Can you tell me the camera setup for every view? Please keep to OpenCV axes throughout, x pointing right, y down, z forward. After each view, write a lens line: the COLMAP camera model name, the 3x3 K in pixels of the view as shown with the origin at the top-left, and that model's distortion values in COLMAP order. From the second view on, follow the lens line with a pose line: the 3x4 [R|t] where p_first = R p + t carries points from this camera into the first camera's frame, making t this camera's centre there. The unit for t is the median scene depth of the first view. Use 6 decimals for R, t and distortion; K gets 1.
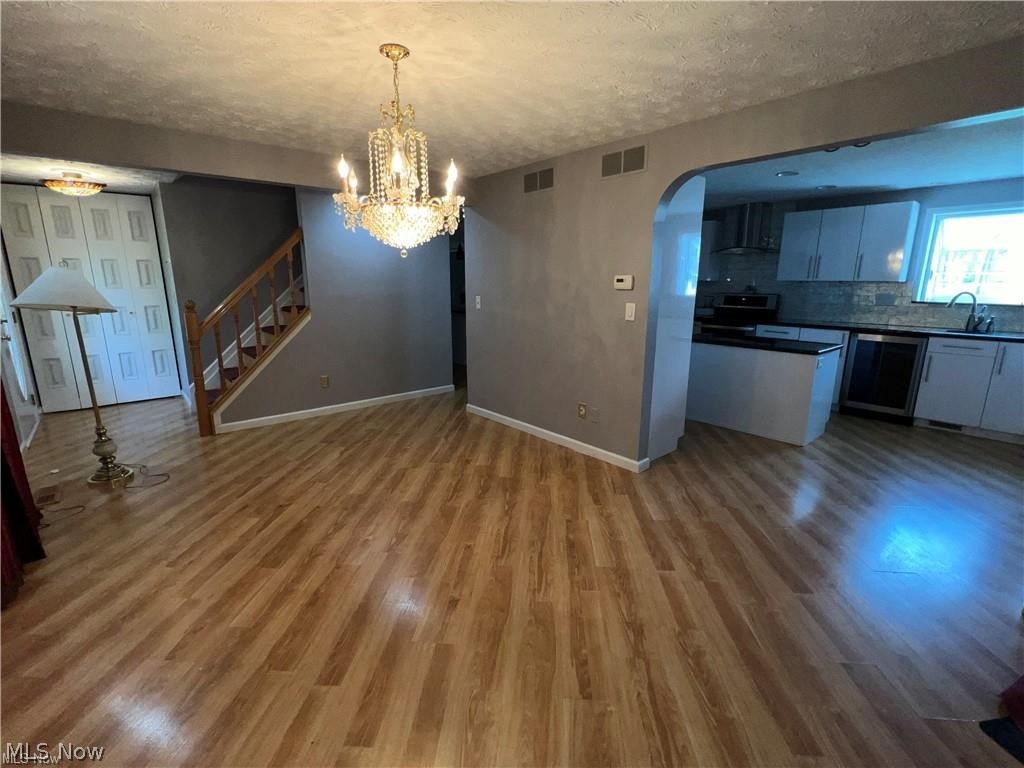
lens RADIAL K [[455.0, 0, 512.0], [0, 455.0, 384.0], [0, 0, 1]] dist [0.000884, 0.000186]
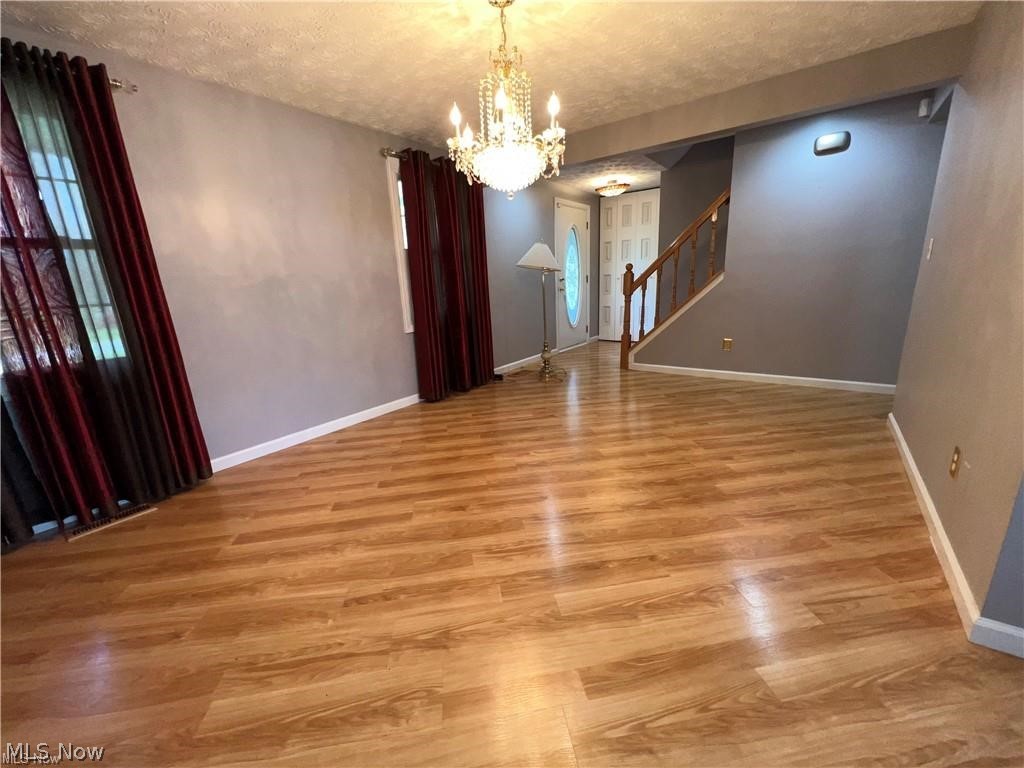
lens RADIAL K [[409.5, 0, 511.7], [0, 409.5, 381.3], [0, 0, 1]] dist [0.001036, -0.000038]
pose [[0.235524, 0.229479, -0.944388, 0.553136], [-0.171049, 0.966343, 0.192156, -0.033978], [0.956698, 0.116279, 0.266849, 0.560811]]
